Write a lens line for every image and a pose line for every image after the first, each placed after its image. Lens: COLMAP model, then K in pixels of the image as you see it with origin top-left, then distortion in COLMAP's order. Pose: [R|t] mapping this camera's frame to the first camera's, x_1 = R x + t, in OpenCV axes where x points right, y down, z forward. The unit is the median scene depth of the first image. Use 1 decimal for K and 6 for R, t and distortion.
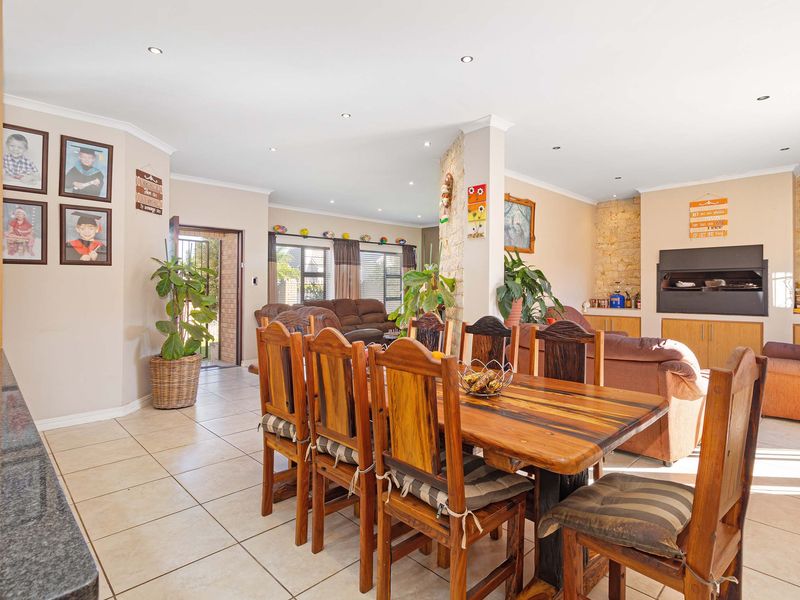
lens RADIAL K [[436.2, 0, 393.3], [0, 436.2, 291.8], [0, 0, 1]] dist [0.001734, -0.002053]
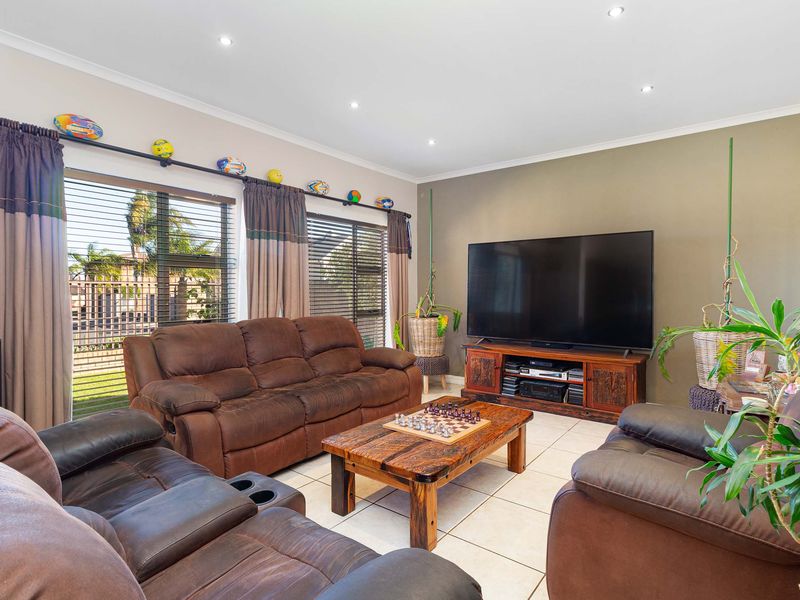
lens RADIAL K [[436.2, 0, 402.3], [0, 436.2, 298.1], [0, 0, 1]] dist [0.001734, -0.002053]
pose [[0.987336, -0.006447, 0.158513, -0.050706], [0.005428, 0.999962, 0.006858, -0.005622], [-0.158551, -0.005910, 0.987333, 0.535015]]
